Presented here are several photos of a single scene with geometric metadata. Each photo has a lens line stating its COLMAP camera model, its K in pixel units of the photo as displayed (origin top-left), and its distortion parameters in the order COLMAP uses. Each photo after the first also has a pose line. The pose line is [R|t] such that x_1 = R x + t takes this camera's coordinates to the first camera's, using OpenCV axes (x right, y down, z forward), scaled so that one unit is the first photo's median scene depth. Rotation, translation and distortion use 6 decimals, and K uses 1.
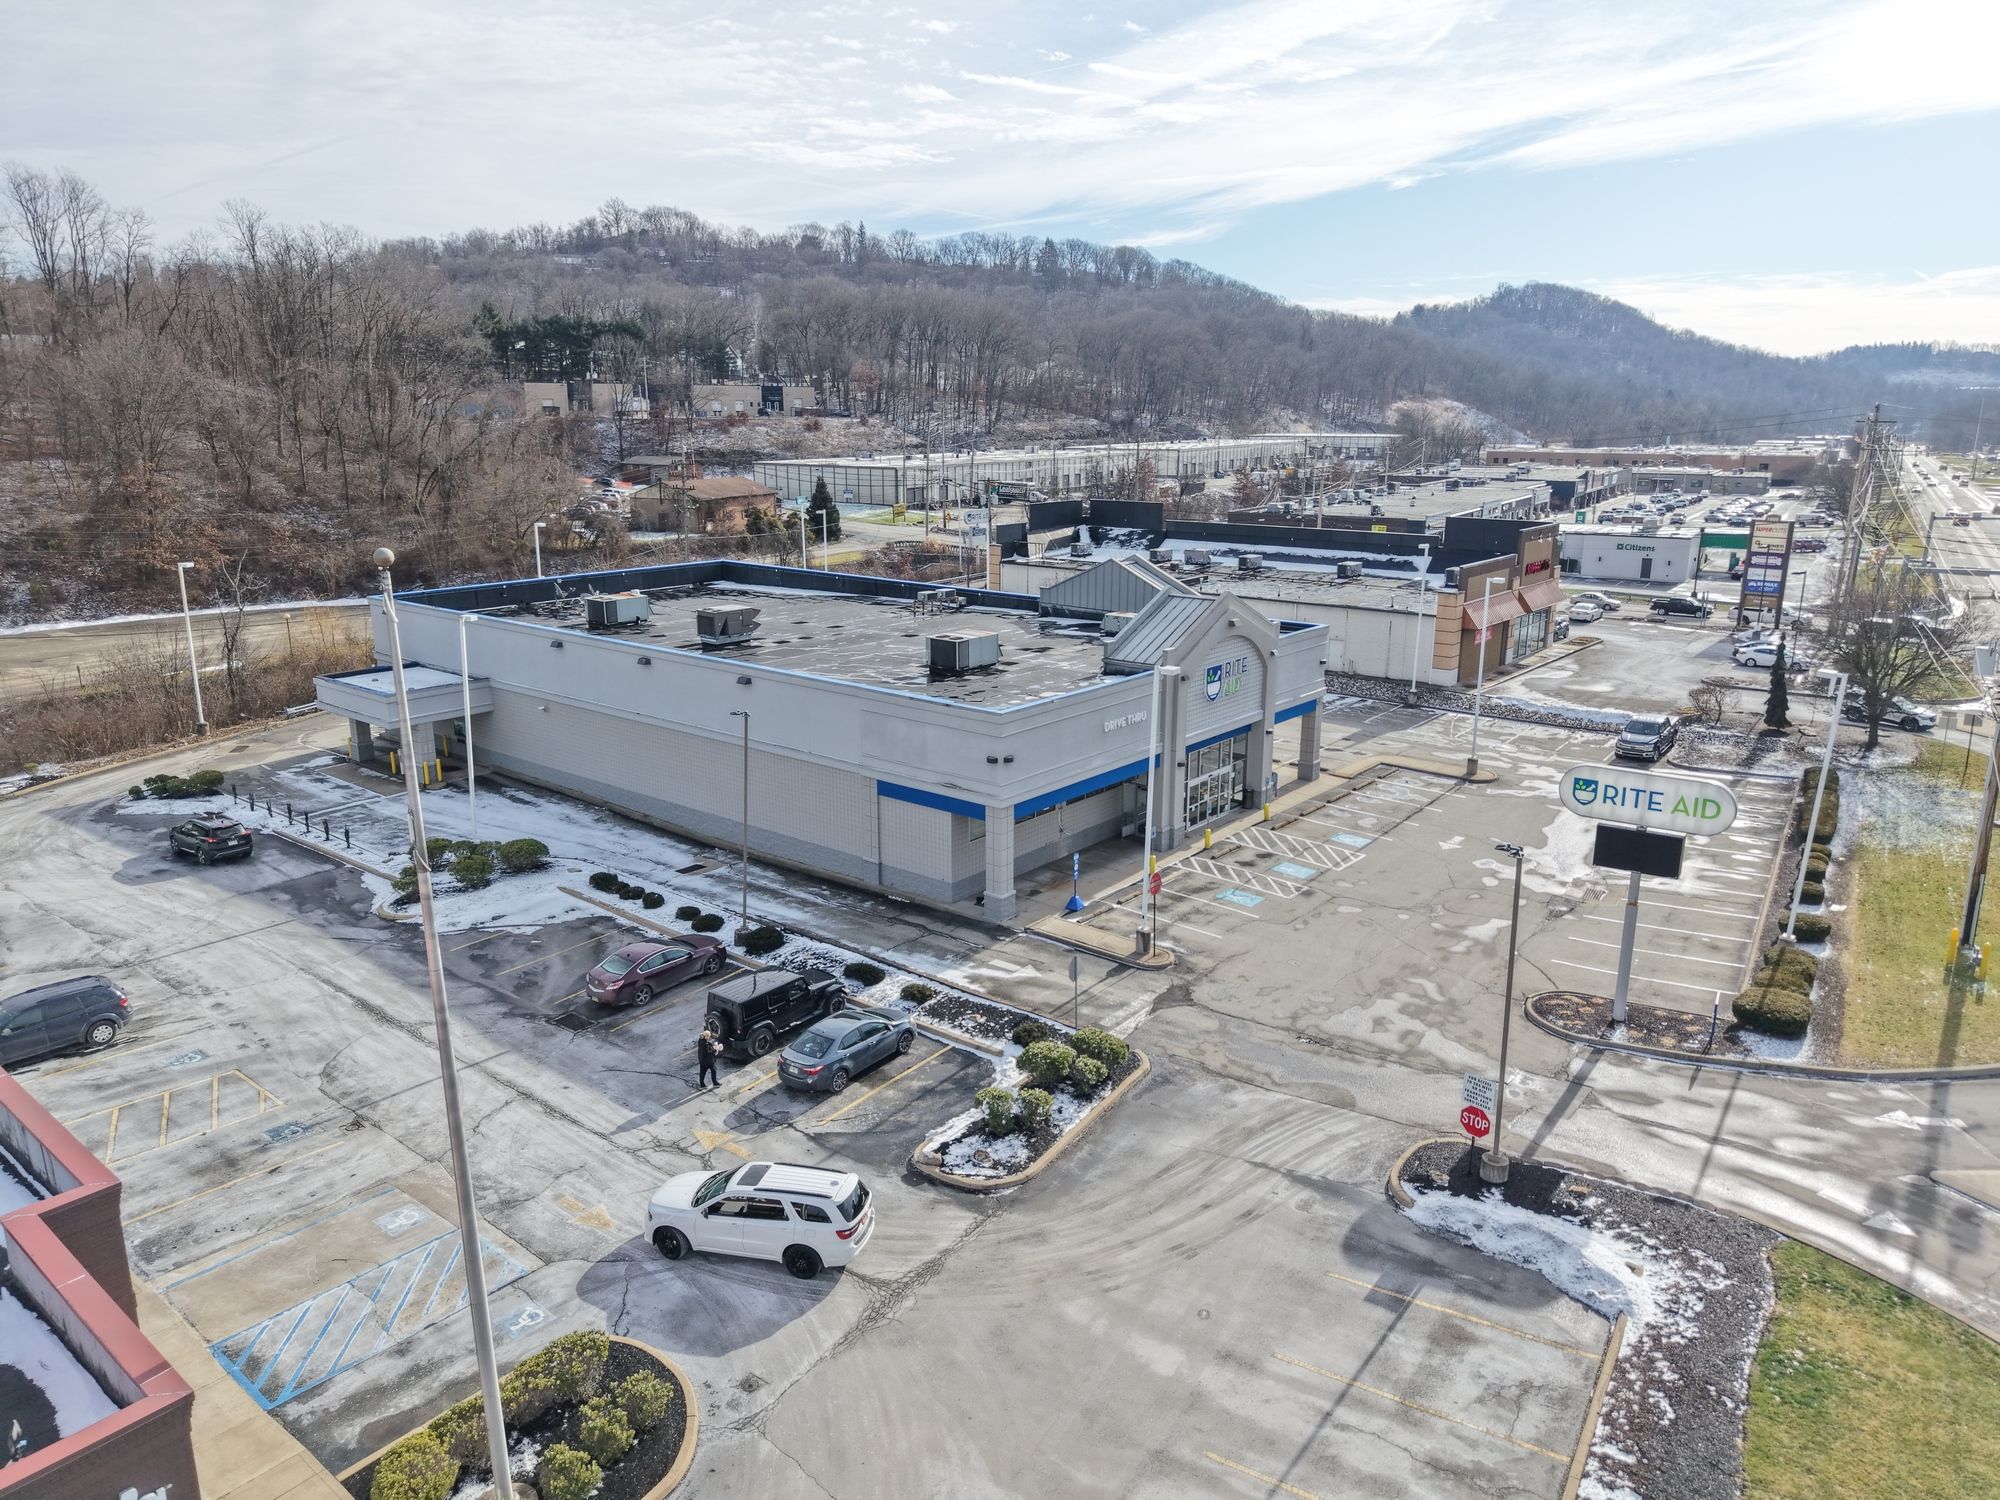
lens RADIAL K [[1338.1, 0, 1006.7], [0, 1338.1, 751.3], [0, 0, 1]] dist [0.015402, -0.013531]
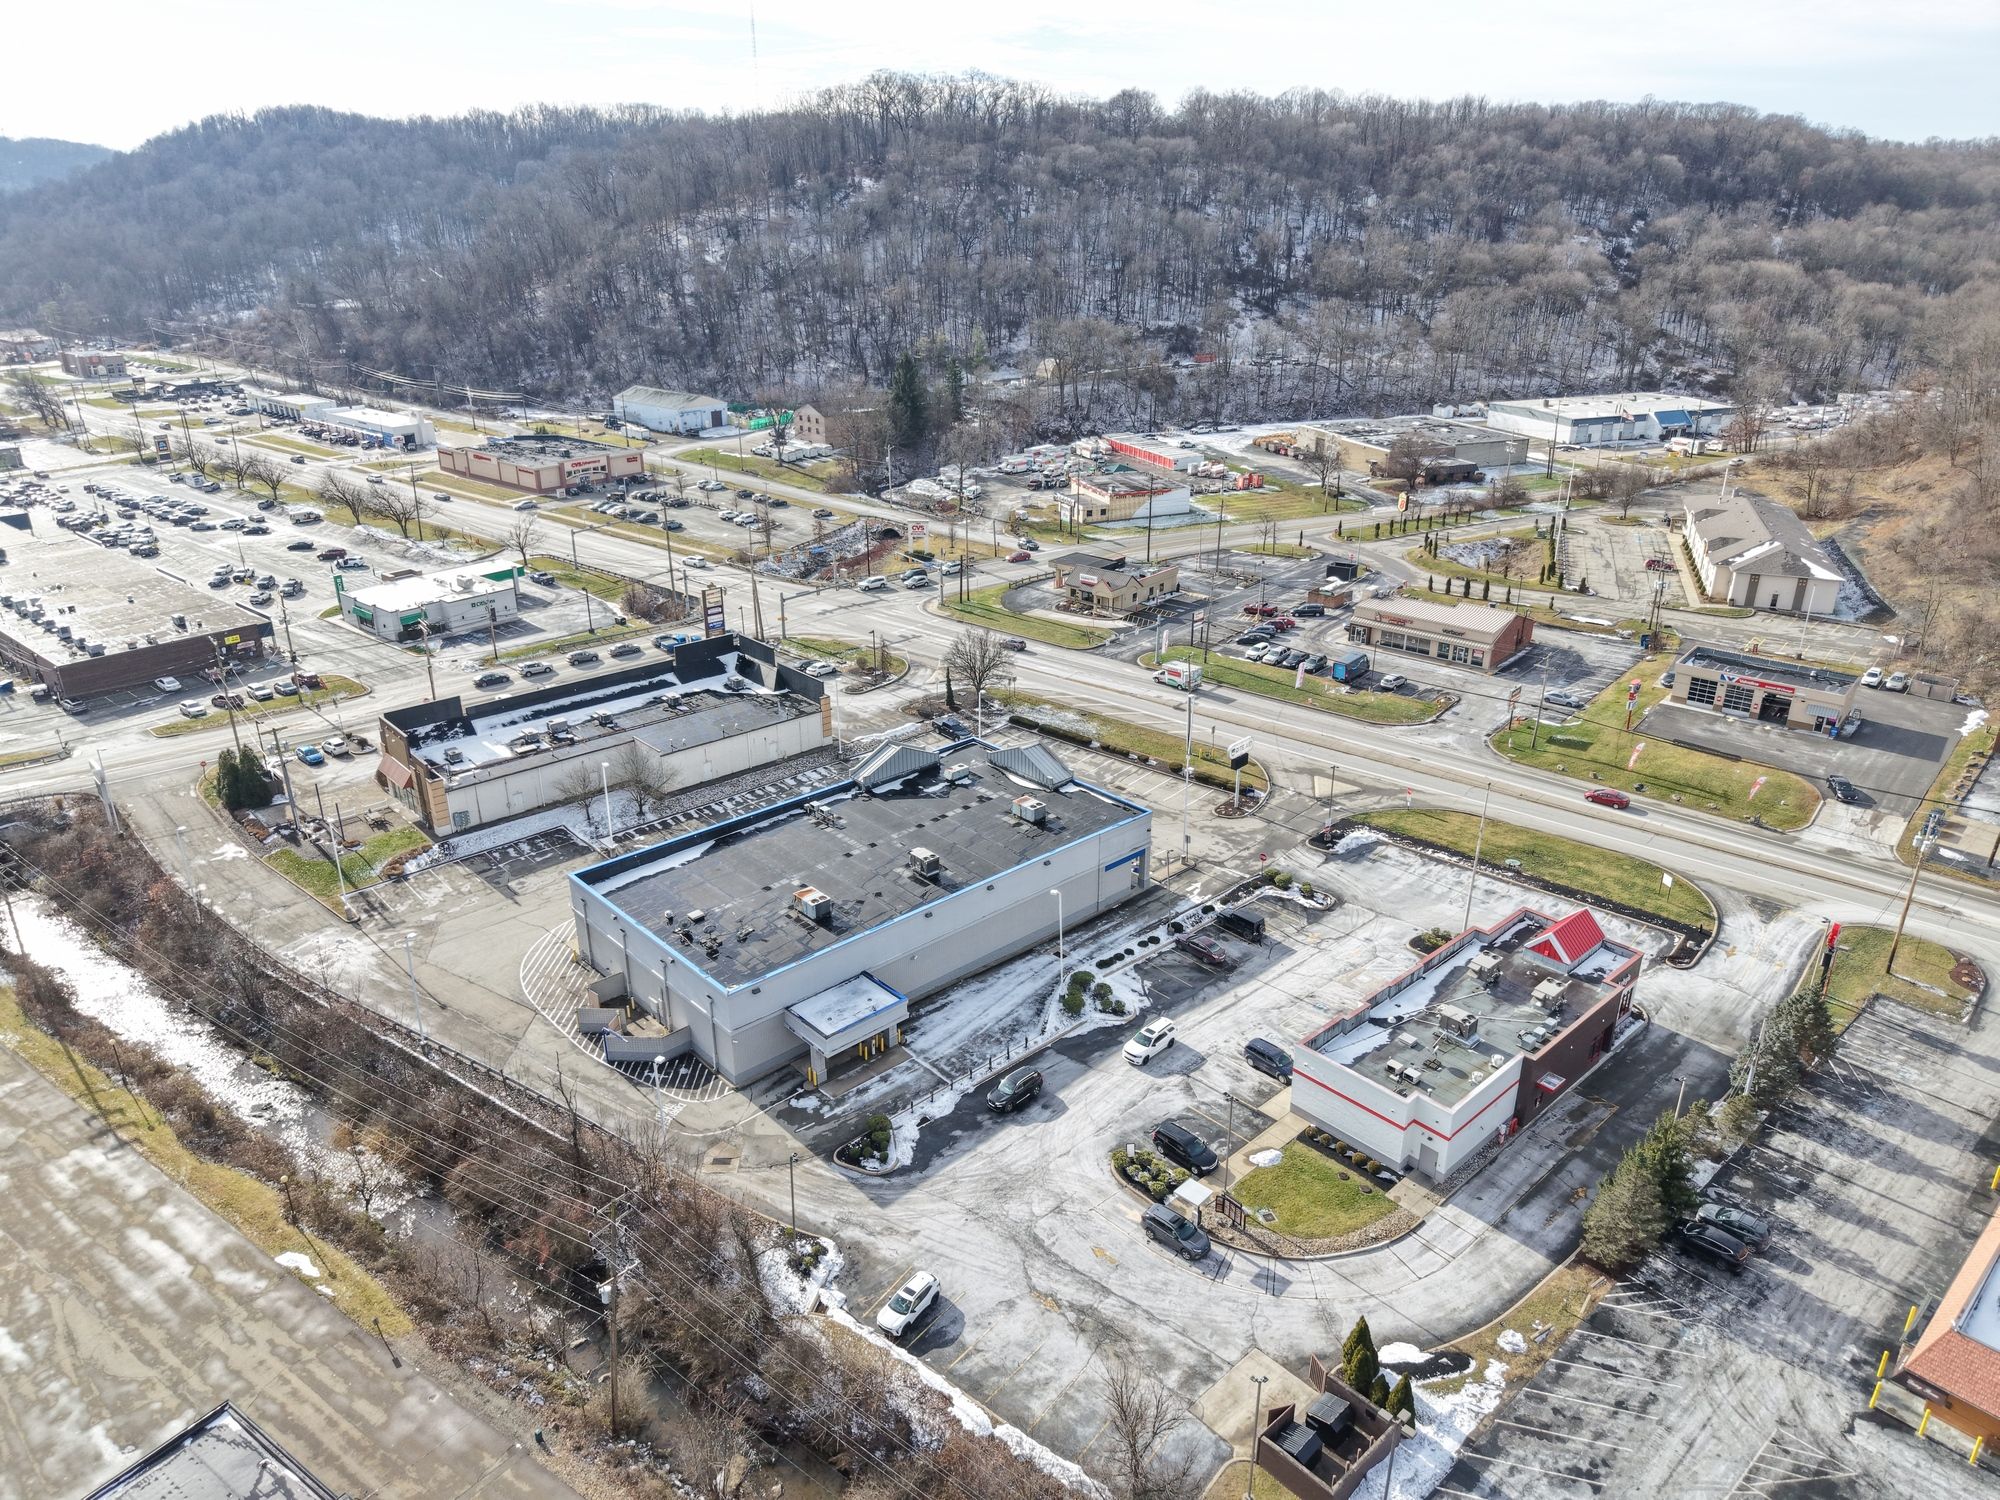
lens RADIAL K [[1338.1, 0, 1006.7], [0, 1338.1, 751.3], [0, 0, 1]] dist [0.015402, -0.013531]
pose [[0.140900, -0.379484, 0.914406, -1.796086], [0.242903, 0.908640, 0.339663, -0.821177], [-0.959763, 0.174254, 0.220206, 0.499851]]
